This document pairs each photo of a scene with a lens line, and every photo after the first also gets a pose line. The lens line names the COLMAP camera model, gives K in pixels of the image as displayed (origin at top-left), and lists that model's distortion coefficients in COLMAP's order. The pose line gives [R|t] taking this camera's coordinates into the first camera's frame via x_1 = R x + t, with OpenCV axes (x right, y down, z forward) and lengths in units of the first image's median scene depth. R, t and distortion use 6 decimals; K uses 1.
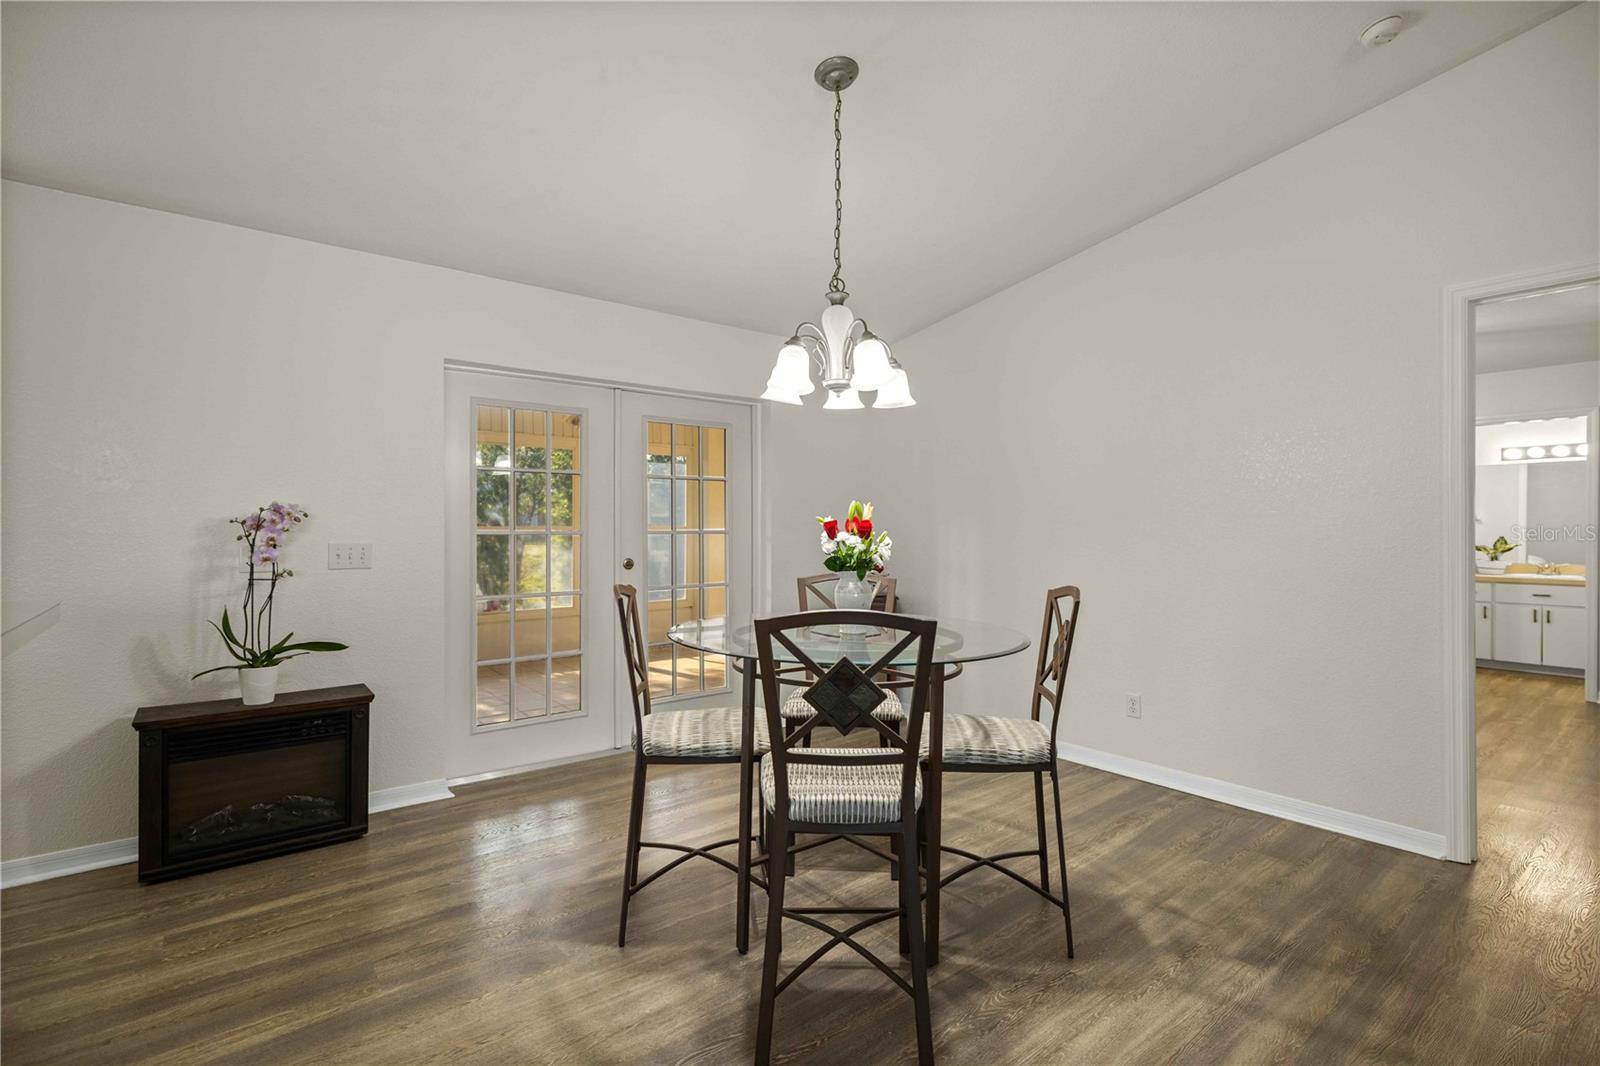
lens RADIAL K [[753.8, 0, 804.4], [0, 753.8, 527.2], [0, 0, 1]] dist [-0.005399, -0.000158]
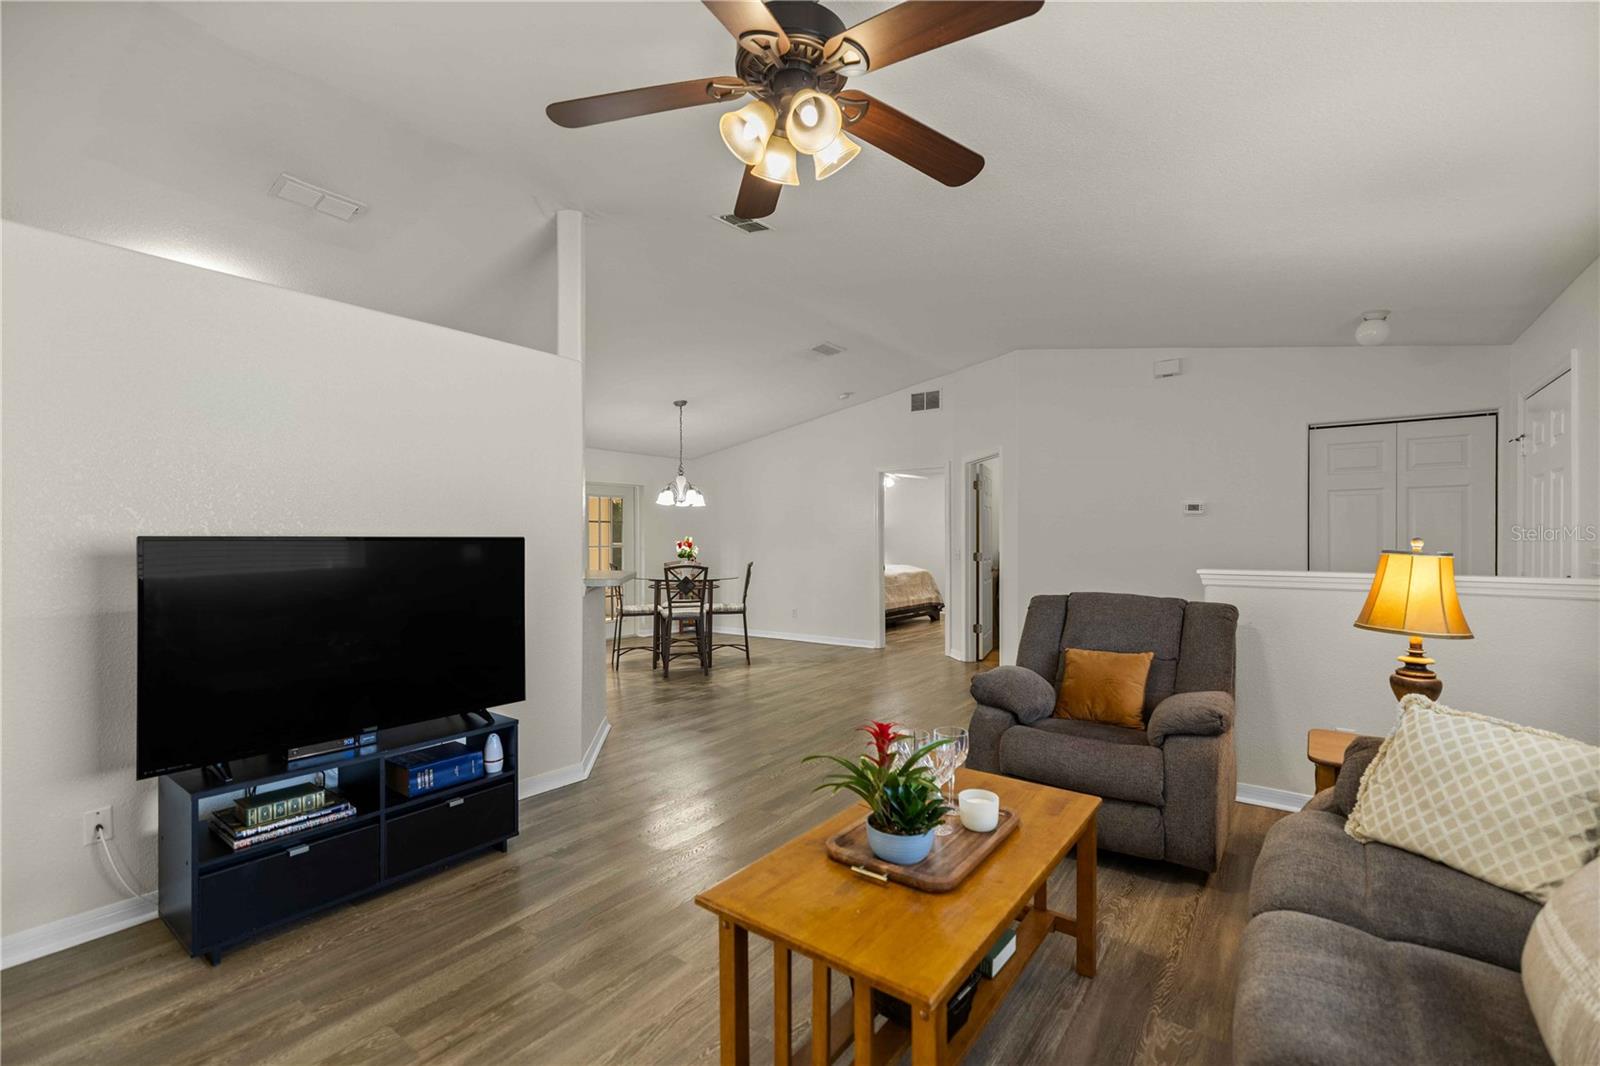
lens RADIAL K [[674.6, 0, 771.3], [0, 674.6, 552.5], [0, 0, 1]] dist [0.004589, -0.001245]
pose [[0.978102, -0.006309, 0.208032, -0.185929], [0.003221, 0.999880, 0.015177, -0.008686], [-0.208102, -0.014175, 0.978004, -1.964130]]
